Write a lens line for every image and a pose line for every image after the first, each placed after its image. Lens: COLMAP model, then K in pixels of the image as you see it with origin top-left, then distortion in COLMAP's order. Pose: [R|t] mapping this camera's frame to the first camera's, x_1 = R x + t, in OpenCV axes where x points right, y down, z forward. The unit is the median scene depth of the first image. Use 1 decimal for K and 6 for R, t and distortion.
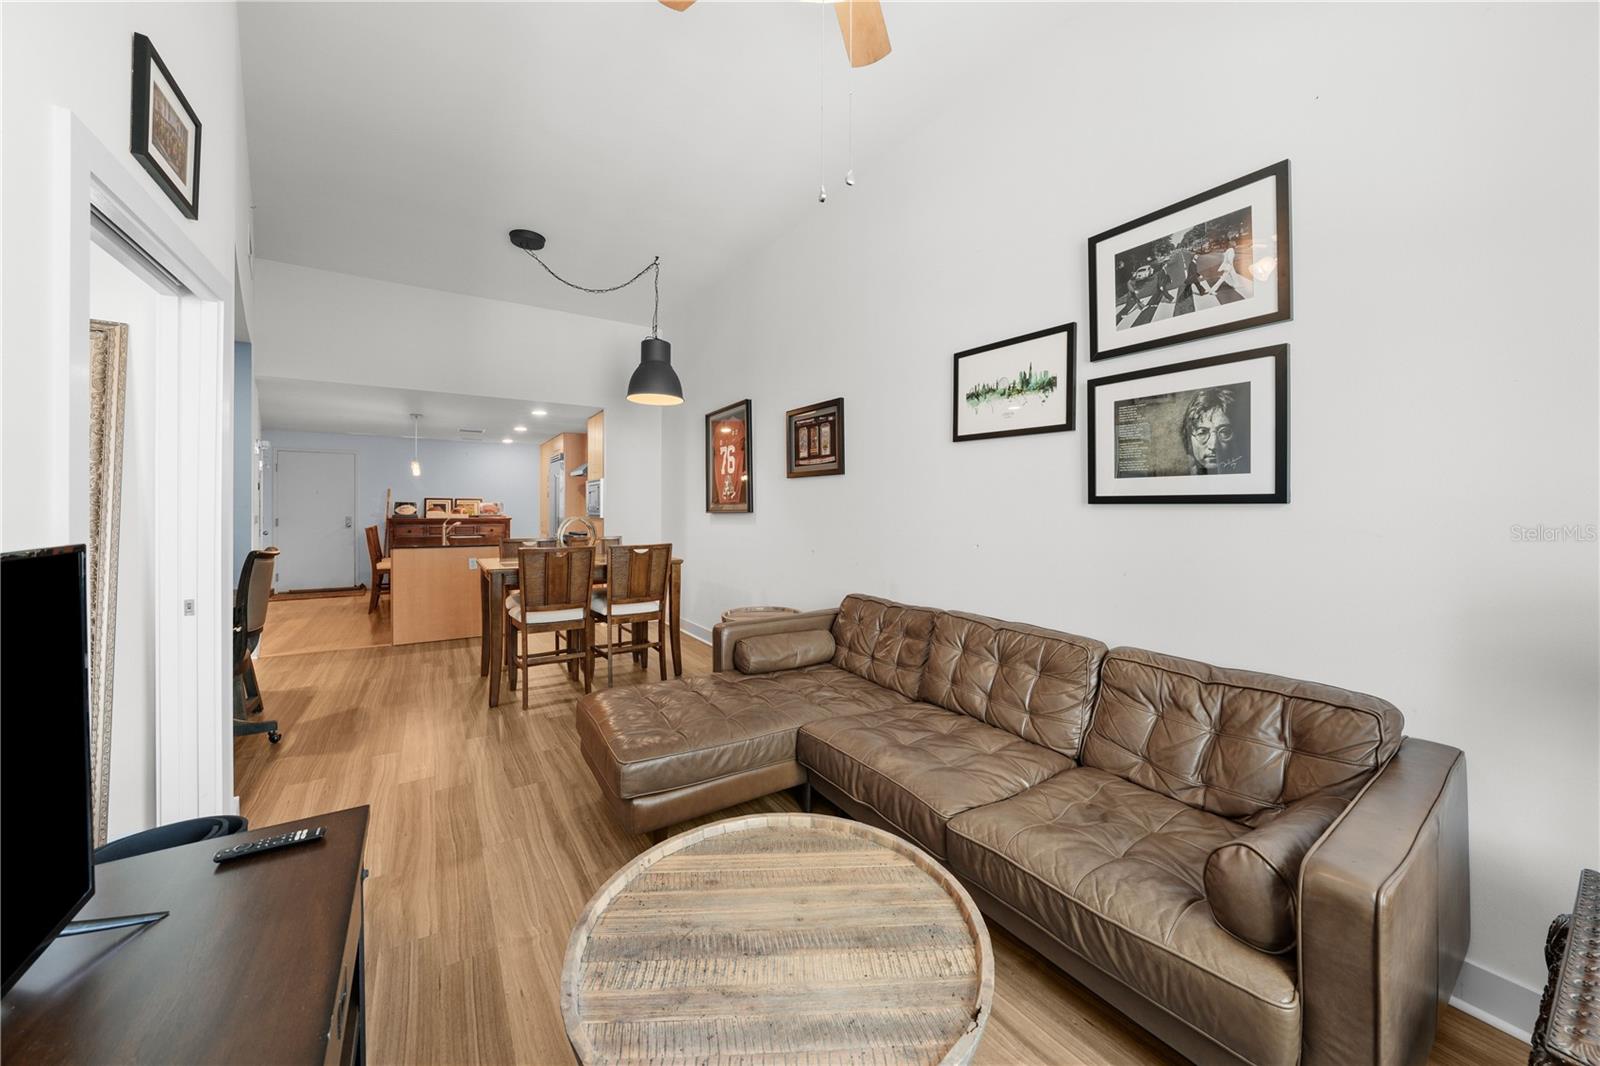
lens RADIAL K [[565.2, 0, 797.4], [0, 565.2, 508.0], [0, 0, 1]] dist [-0.025292, 0.004220]
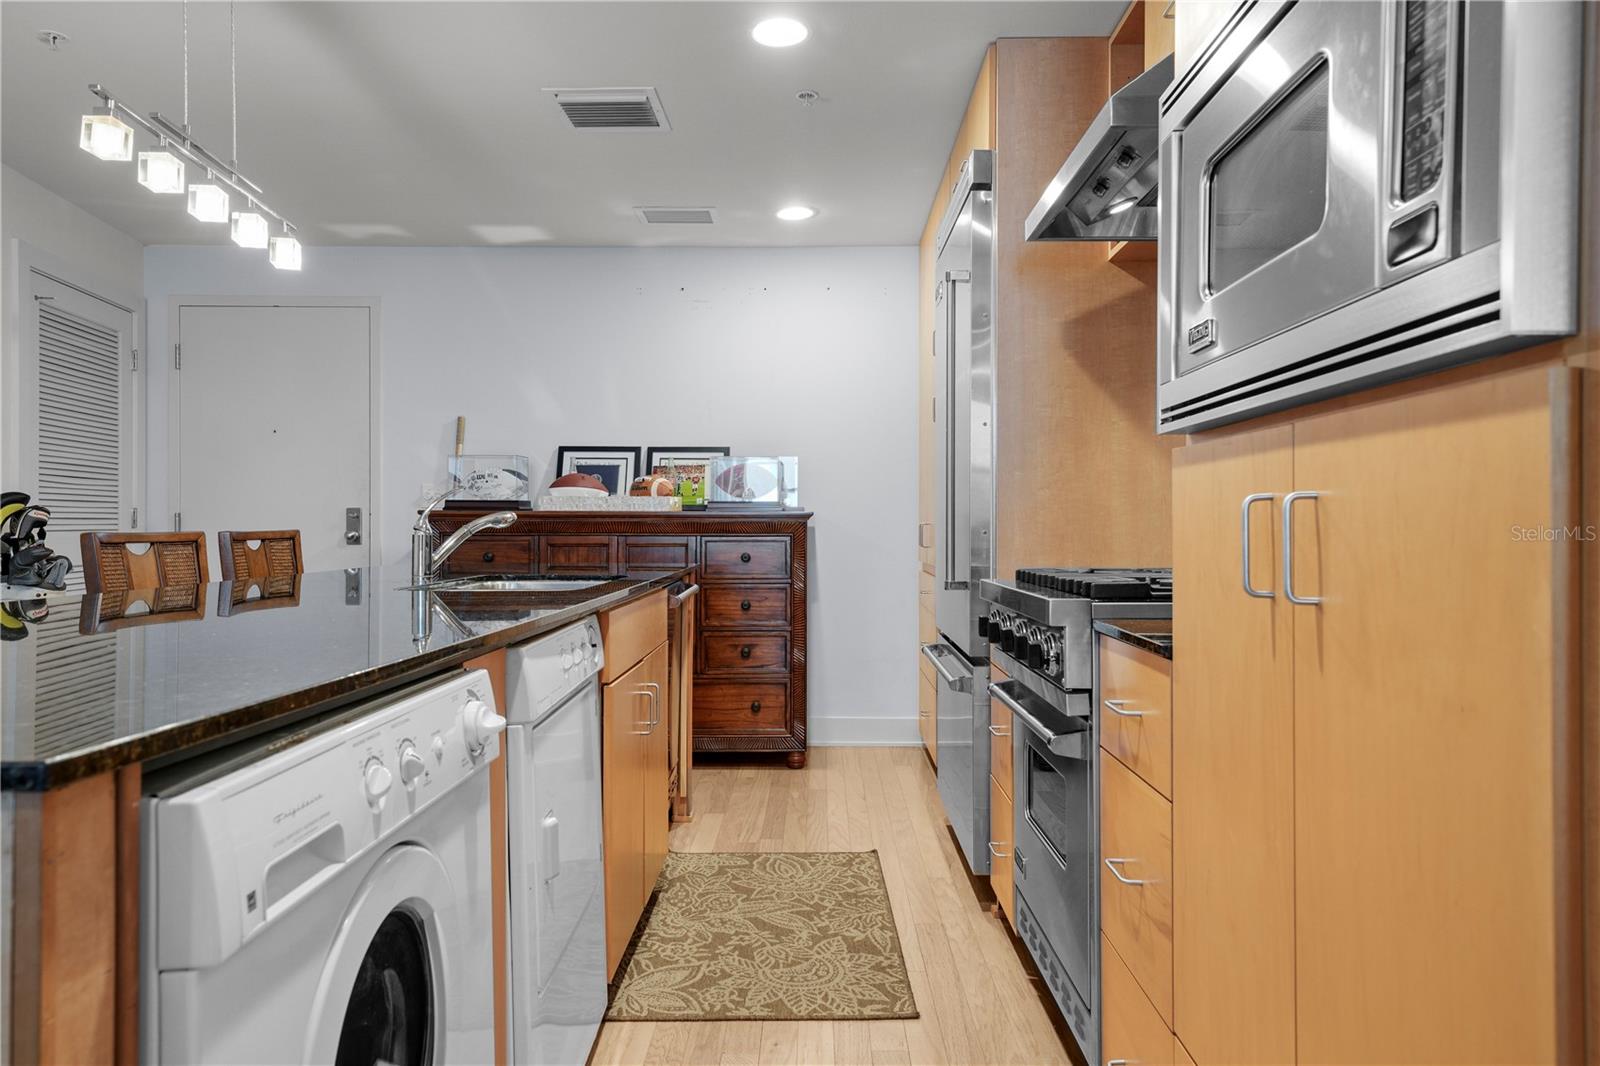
lens RADIAL K [[1080.5, 0, 760.9], [0, 1080.5, 522.6], [0, 0, 1]] dist [0.026357, -0.000828]
pose [[0.830263, -0.001098, -0.557371, -0.253425], [0.002408, 0.999996, 0.001617, 0.022467], [0.557367, -0.002685, 0.830262, 0.580782]]
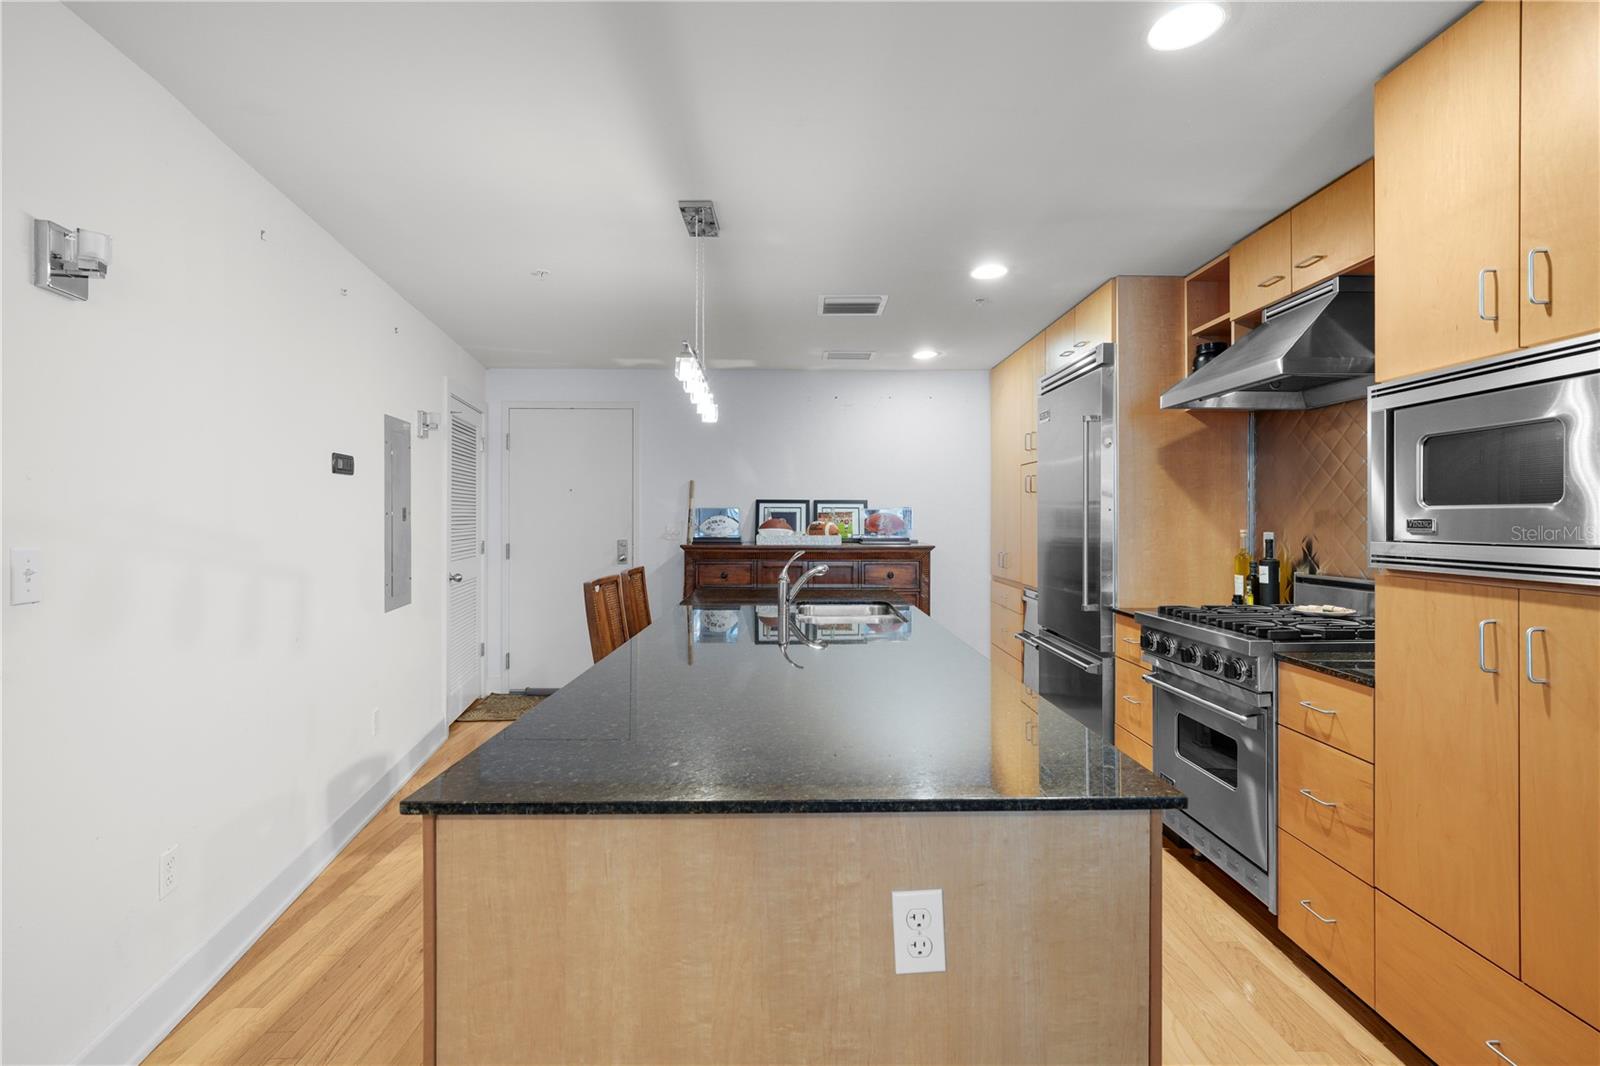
lens RADIAL K [[748.7, 0, 805.7], [0, 748.7, 520.8], [0, 0, 1]] dist [-0.000298, 0.001496]
pose [[0.847469, -0.003413, -0.530833, -0.306943], [0.002708, 0.999994, -0.002105, 0.000692], [0.530837, 0.000346, 0.847474, 0.502576]]
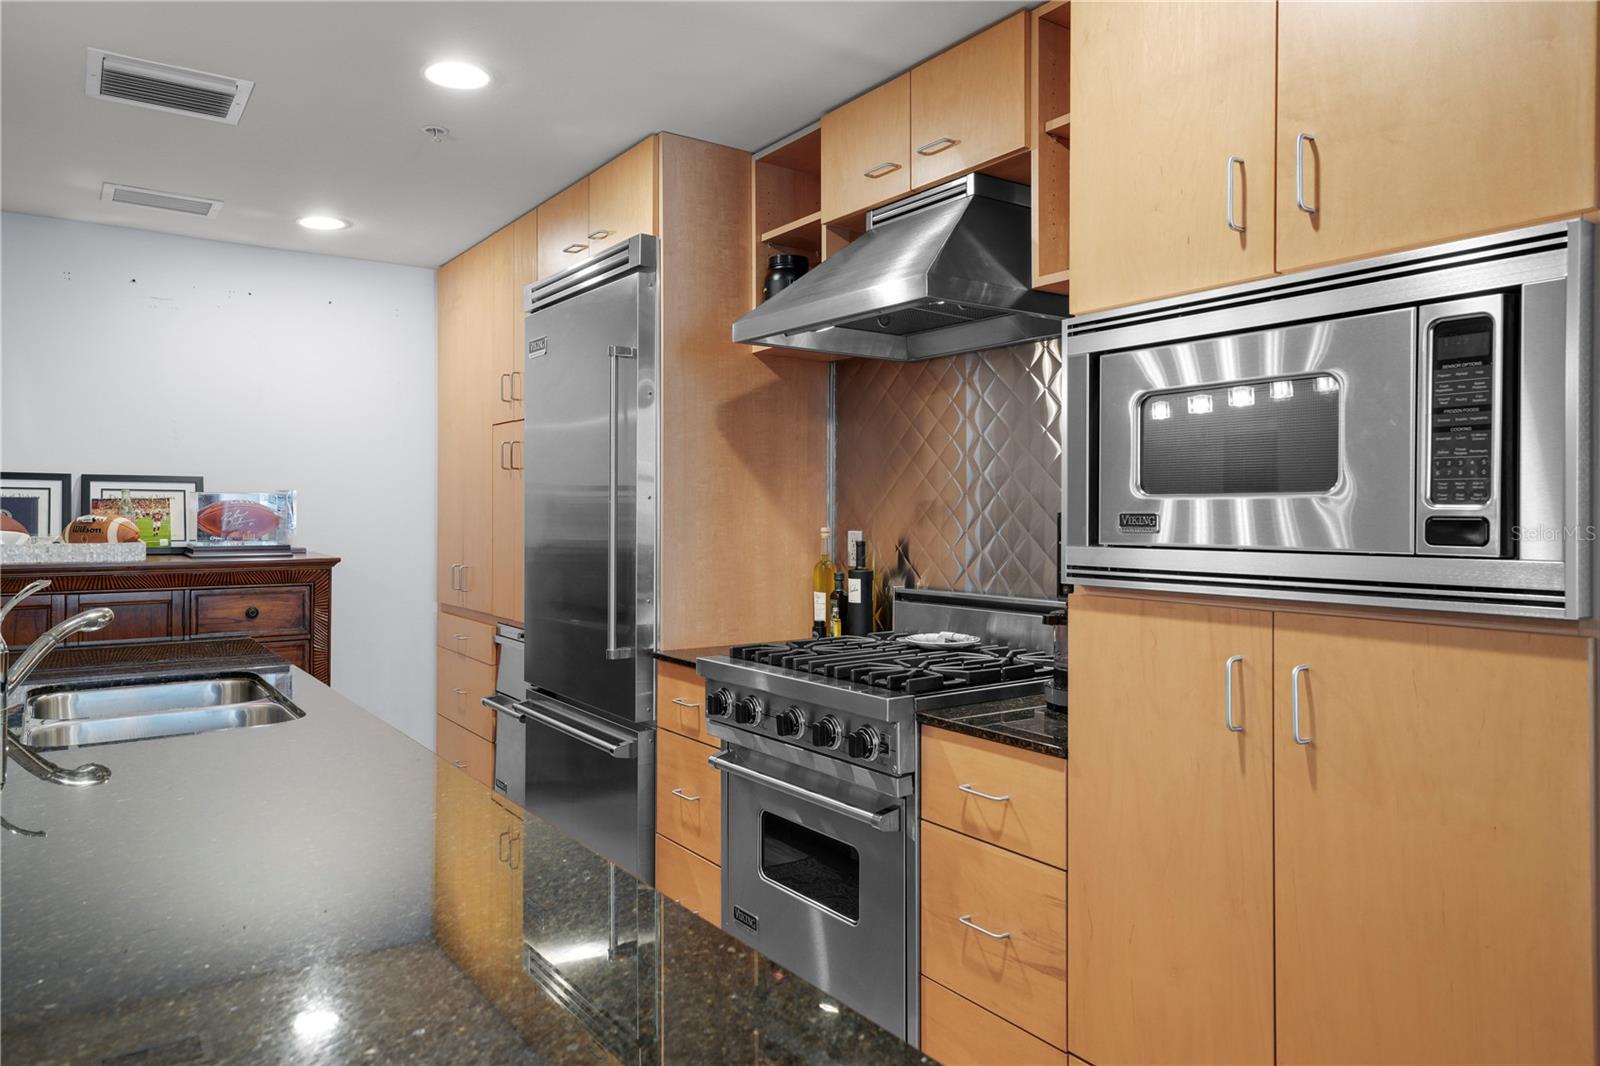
lens RADIAL K [[1080.5, 0, 829.4], [0, 1080.5, 510.3], [0, 0, 1]] dist [0.026357, -0.000828]
pose [[0.998846, -0.002792, 0.047937, -0.334019], [0.002992, 0.999987, -0.004115, 0.000463], [-0.047925, 0.004254, 0.998842, 0.550329]]
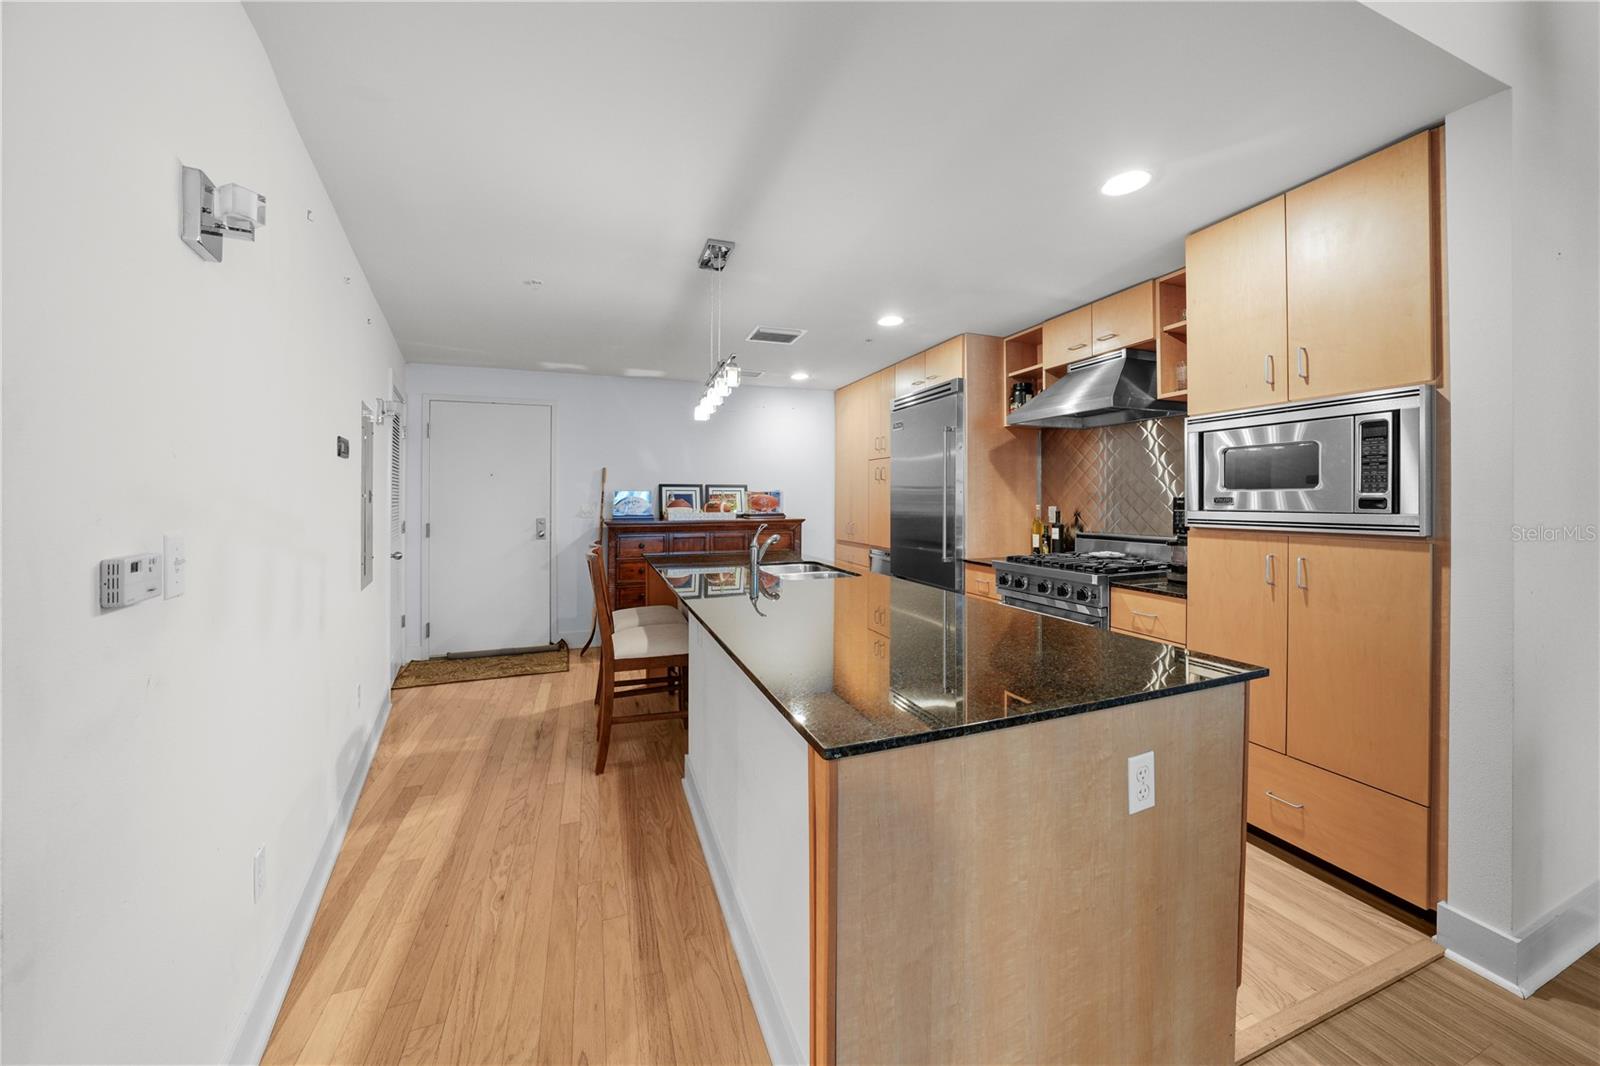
lens RADIAL K [[565.2, 0, 830.9], [0, 565.2, 501.1], [0, 0, 1]] dist [-0.025292, 0.004220]
pose [[0.977512, -0.008003, -0.210729, -0.377342], [0.008236, 0.999966, 0.000230, 0.000537], [0.210720, -0.001960, 0.977544, 0.479376]]
